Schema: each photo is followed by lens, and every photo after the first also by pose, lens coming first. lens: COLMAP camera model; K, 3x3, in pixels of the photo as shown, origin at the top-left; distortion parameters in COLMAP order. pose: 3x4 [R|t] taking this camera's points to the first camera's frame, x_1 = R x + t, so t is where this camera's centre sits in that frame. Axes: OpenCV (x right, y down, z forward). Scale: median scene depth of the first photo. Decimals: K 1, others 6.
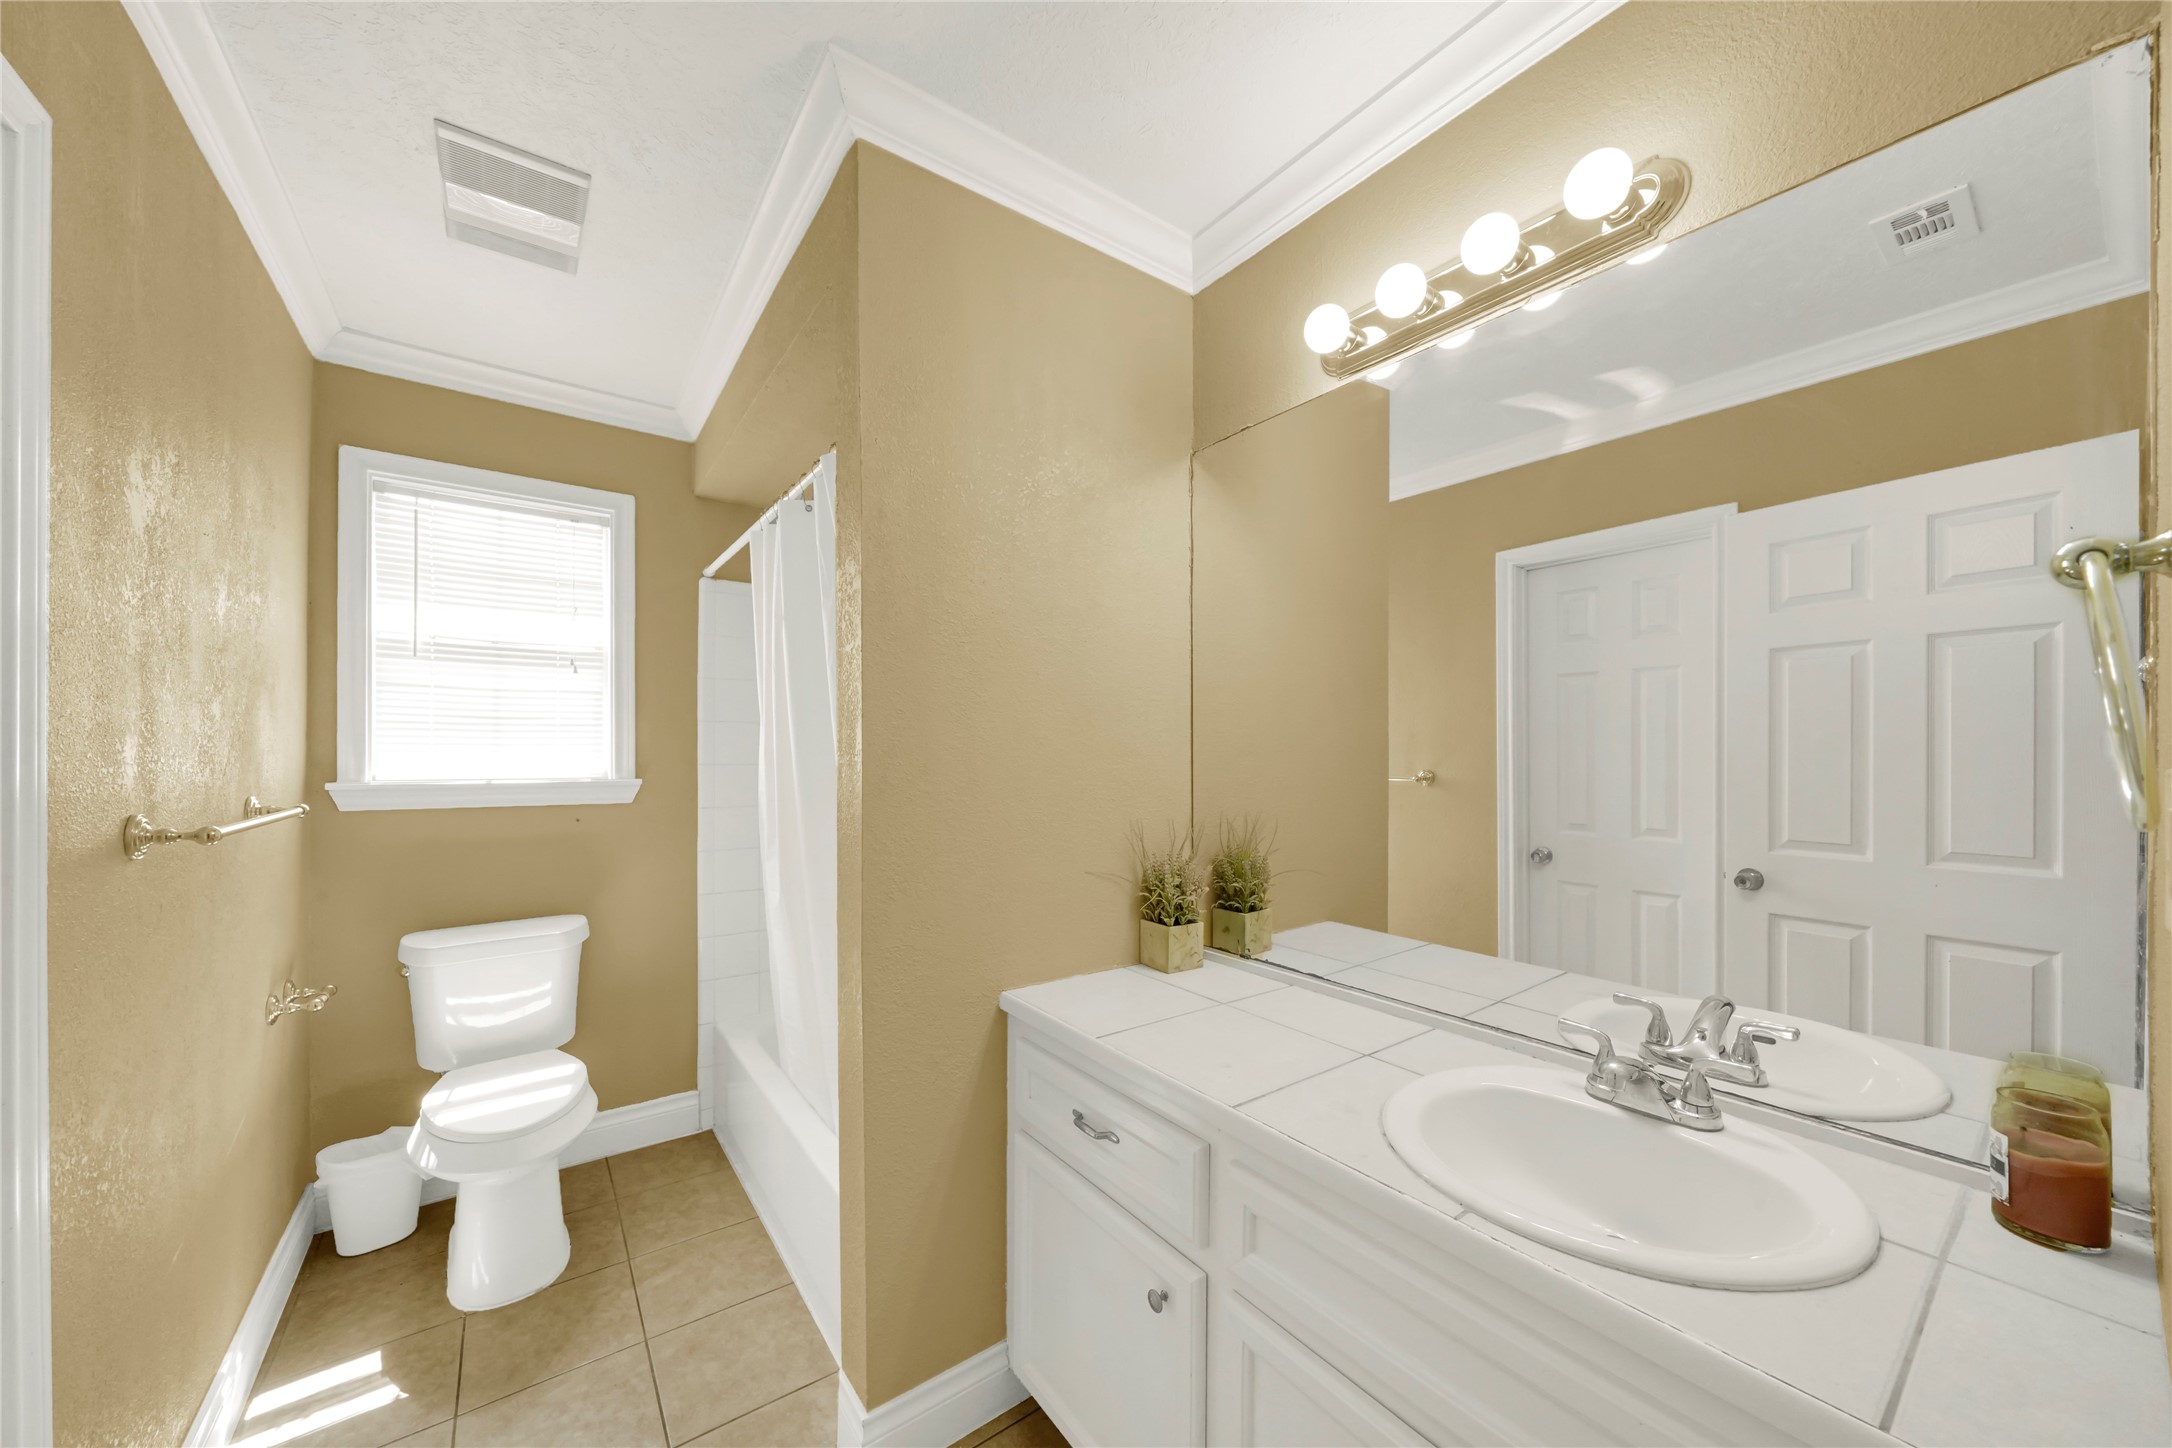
lens RADIAL K [[764.0, 0, 1080.8], [0, 764.0, 741.3], [0, 0, 1]] dist [-0.006682, -0.000261]
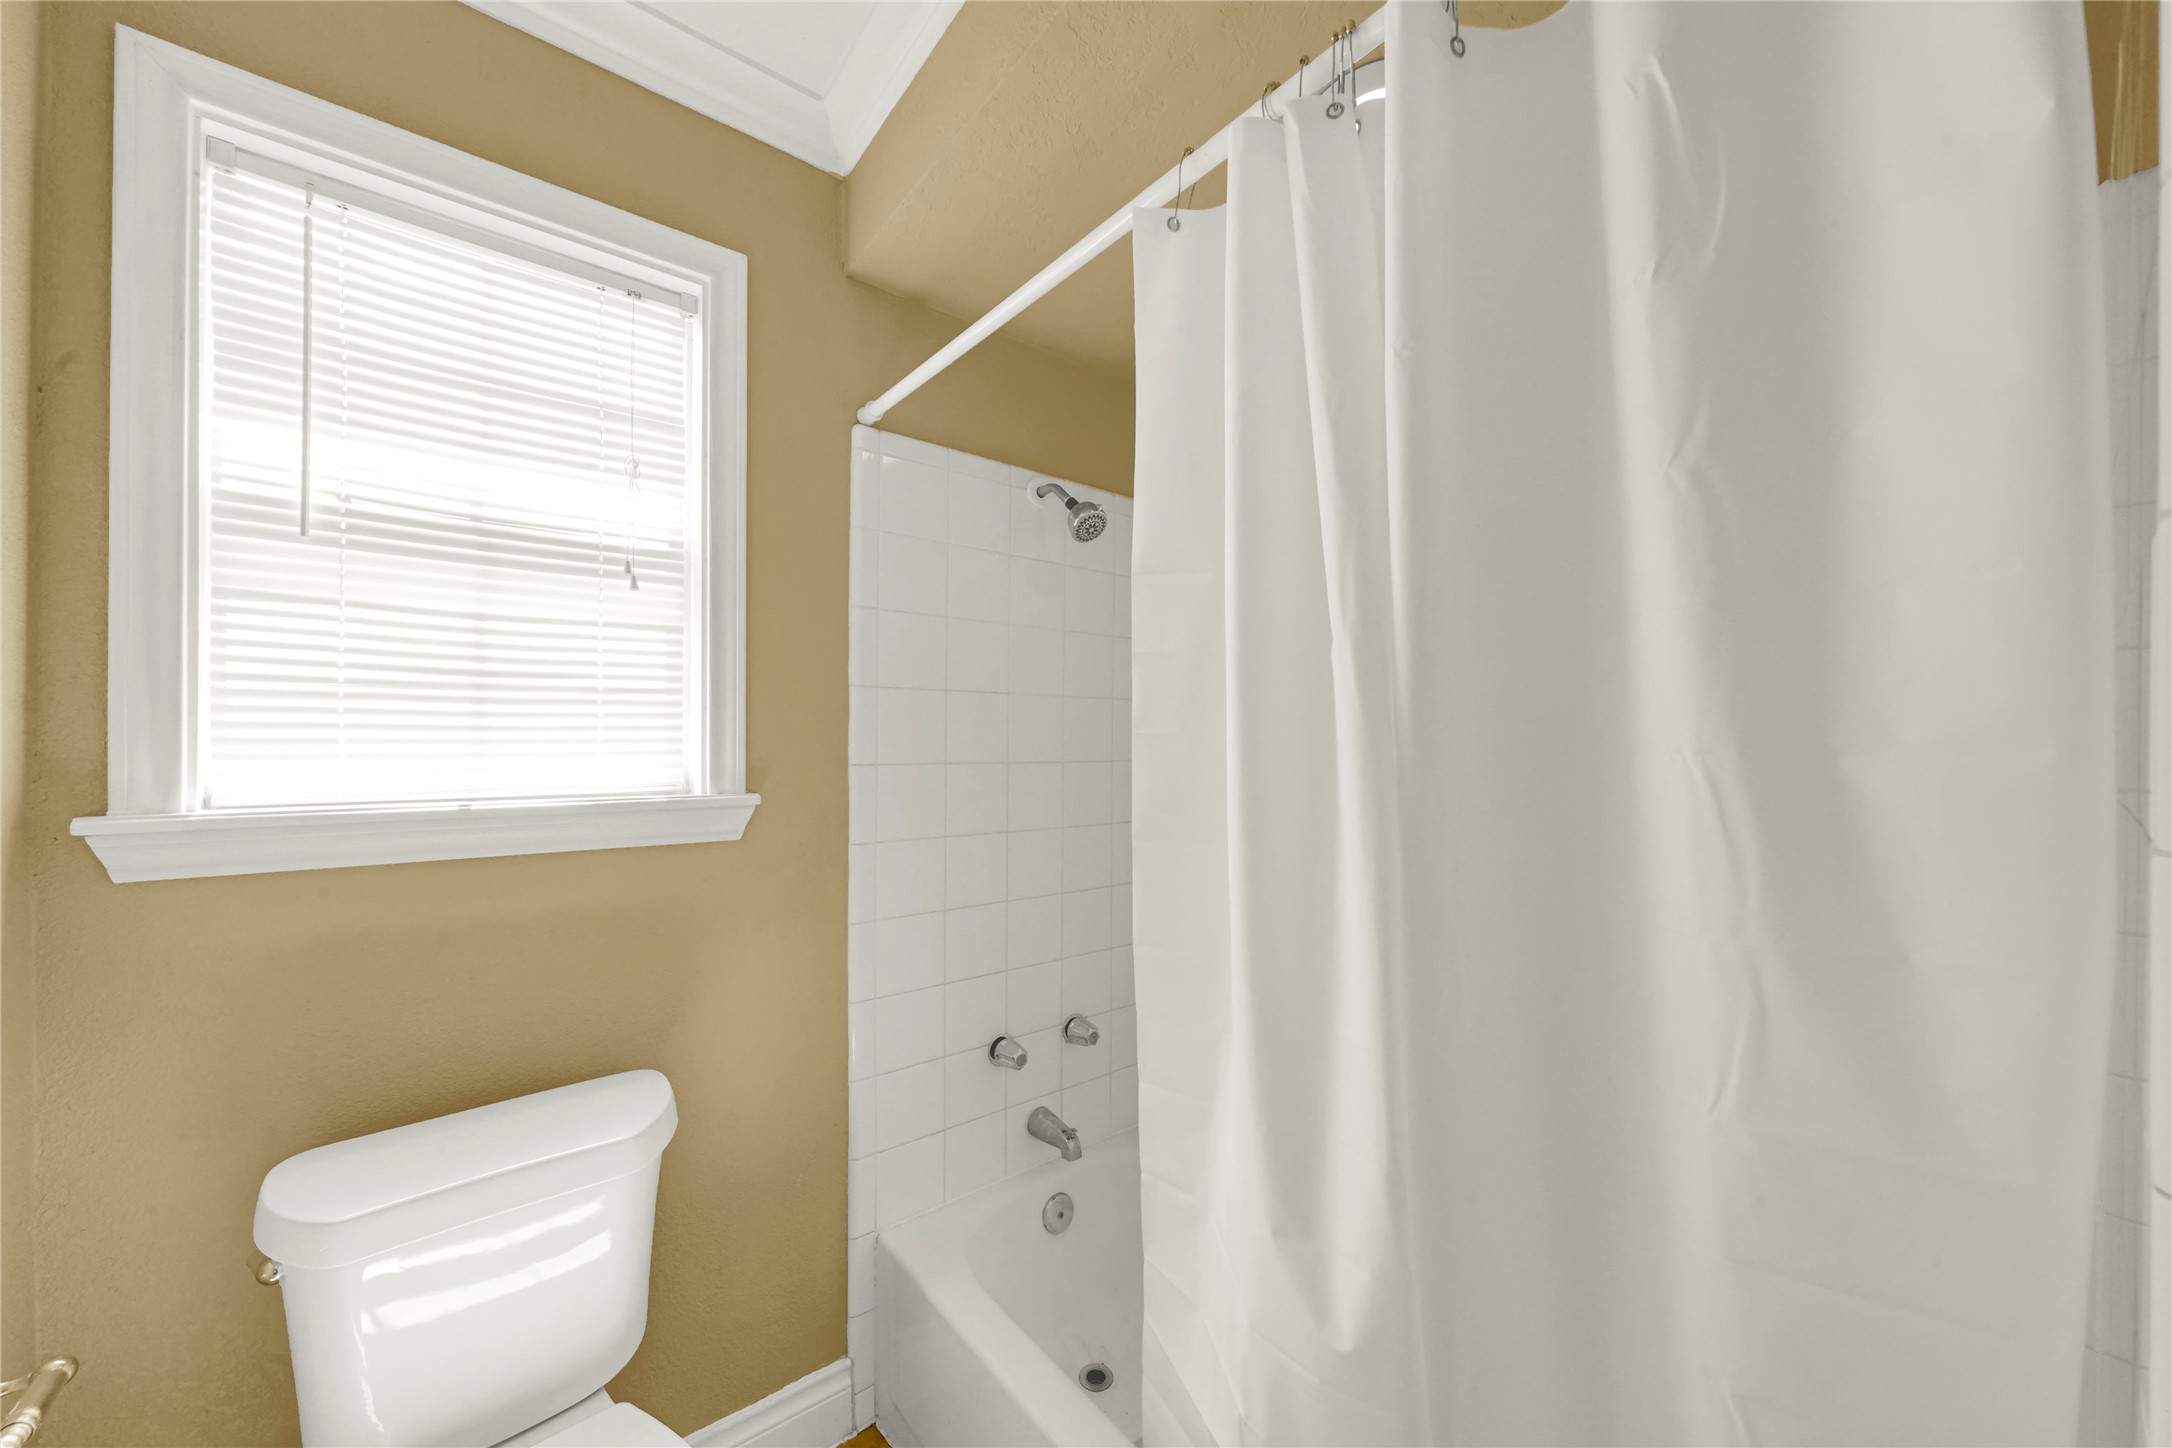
lens RADIAL K [[788.0, 0, 1087.1], [0, 788.0, 726.1], [0, 0, 1]] dist [-0.006334, 0.000123]
pose [[0.999233, -0.005681, 0.038738, -0.412896], [0.006013, 0.999946, -0.008464, 0.009816], [-0.038688, 0.008690, 0.999214, 0.499143]]
